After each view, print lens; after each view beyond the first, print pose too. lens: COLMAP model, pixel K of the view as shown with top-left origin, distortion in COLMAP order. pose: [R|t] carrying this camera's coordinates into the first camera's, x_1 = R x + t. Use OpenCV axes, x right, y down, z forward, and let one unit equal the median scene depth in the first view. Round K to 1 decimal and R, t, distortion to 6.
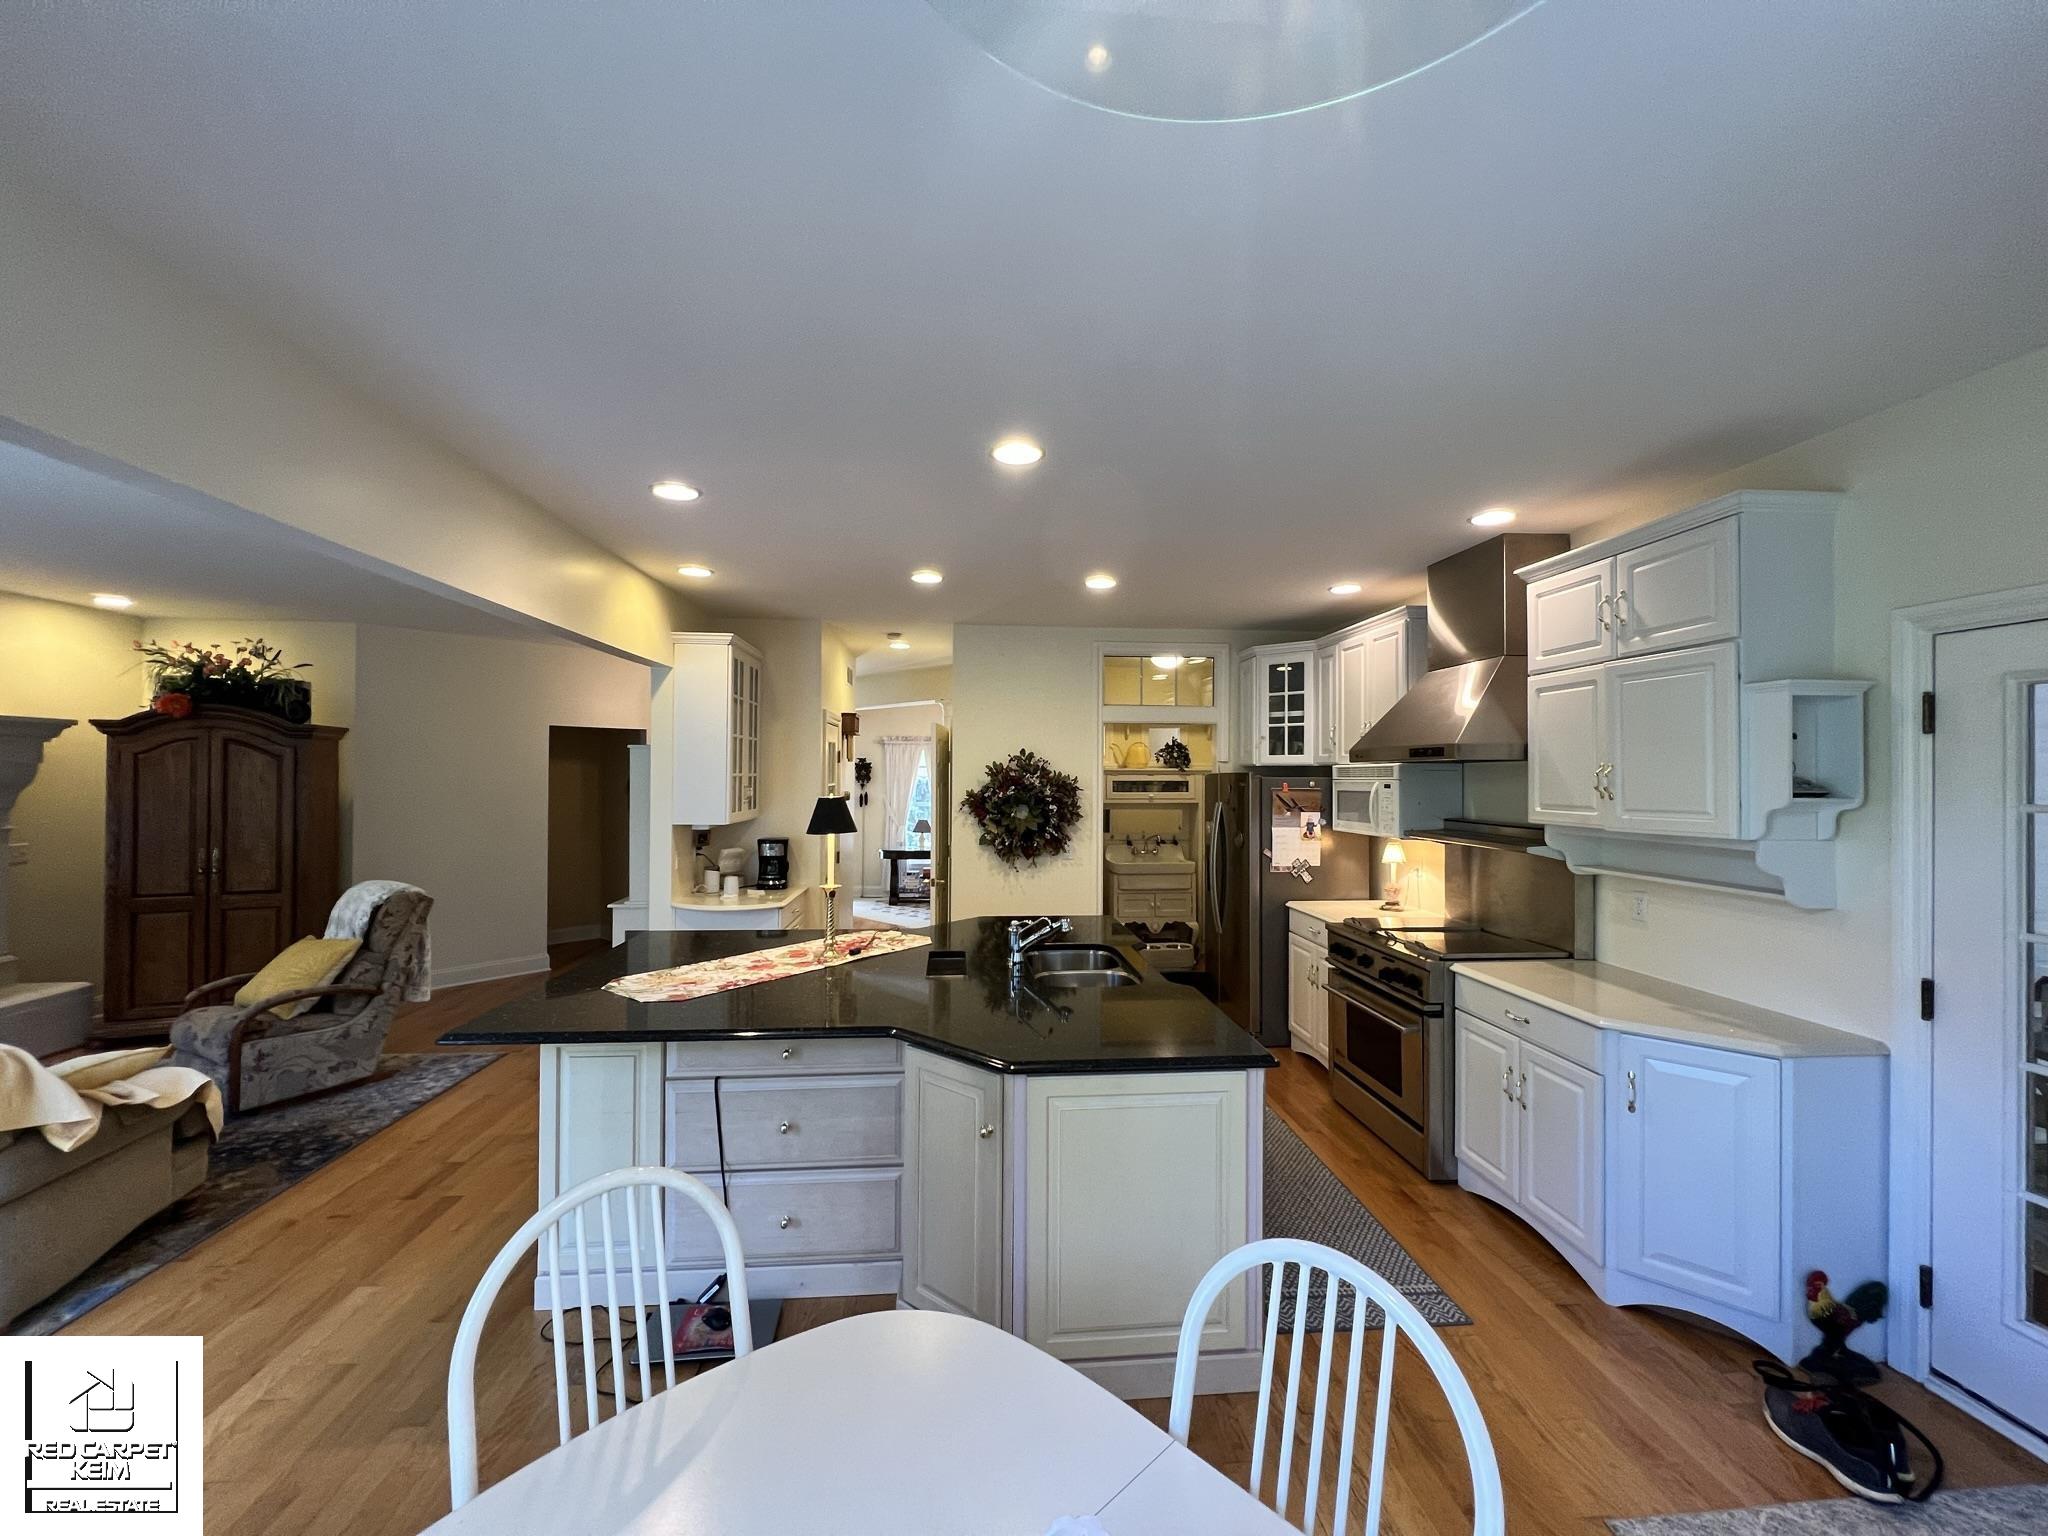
lens RADIAL K [[820.9, 0, 1024.0], [0, 820.9, 768.0], [0, 0, 1]] dist [0.000313, 0.000286]
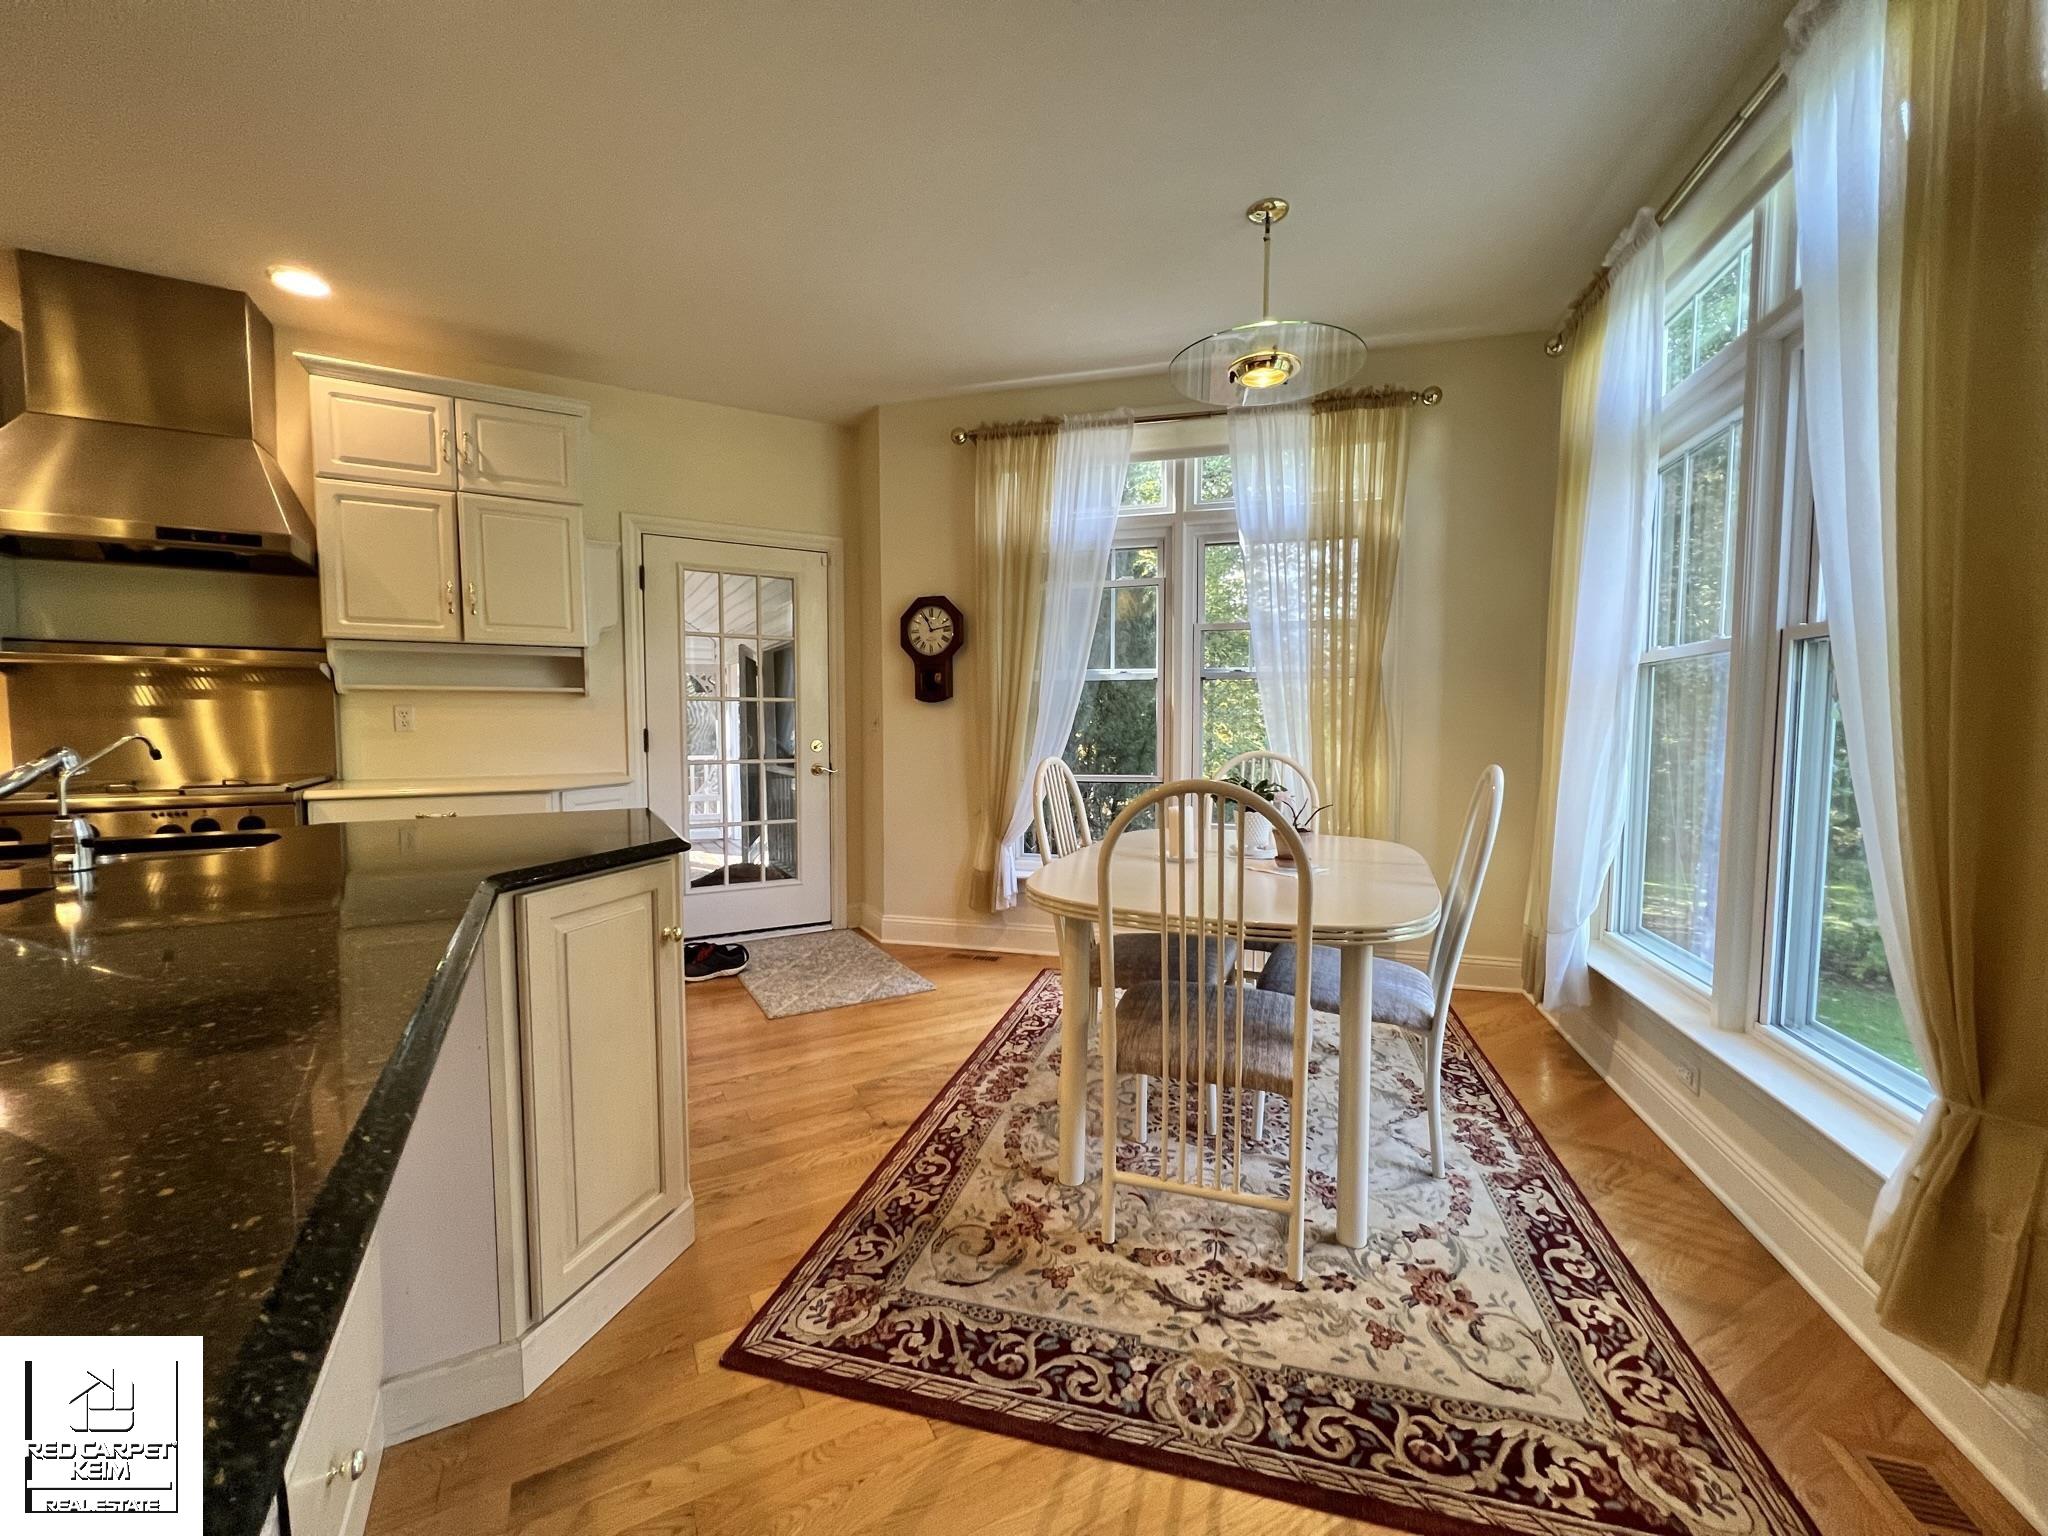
lens RADIAL K [[820.9, 0, 1024.0], [0, 820.9, 768.0], [0, 0, 1]] dist [0.000313, 0.000286]
pose [[-0.416802, -0.062947, 0.906815, -0.675047], [-0.018599, 0.997981, 0.060727, 0.169910], [-0.908807, 0.008445, -0.417131, 0.774713]]
